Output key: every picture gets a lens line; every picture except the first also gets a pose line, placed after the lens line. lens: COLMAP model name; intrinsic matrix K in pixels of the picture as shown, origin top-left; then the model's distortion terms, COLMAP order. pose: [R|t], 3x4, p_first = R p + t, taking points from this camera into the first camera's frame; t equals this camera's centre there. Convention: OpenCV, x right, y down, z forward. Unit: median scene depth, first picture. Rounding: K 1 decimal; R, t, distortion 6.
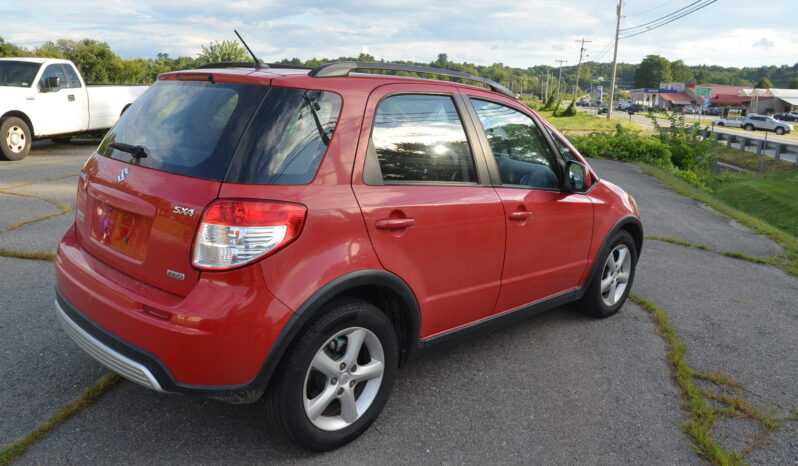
lens RADIAL K [[635.1, 0, 399.0], [0, 635.1, 233.0], [0, 0, 1]] dist [-0.072930, 0.046288]
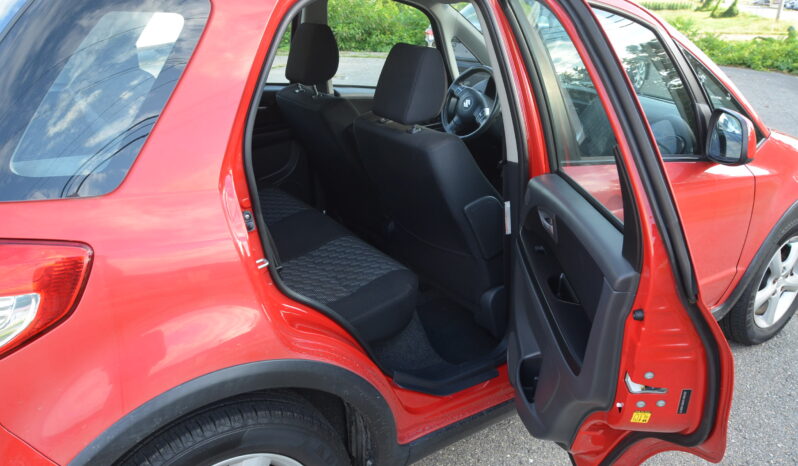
lens RADIAL K [[635.1, 0, 399.0], [0, 635.1, 233.0], [0, 0, 1]] dist [-0.072930, 0.046288]
pose [[0.978573, 0.052480, -0.199101, 0.090104], [-0.023014, 0.988792, 0.147516, -0.066753], [0.204611, -0.139773, 0.968812, 0.324319]]
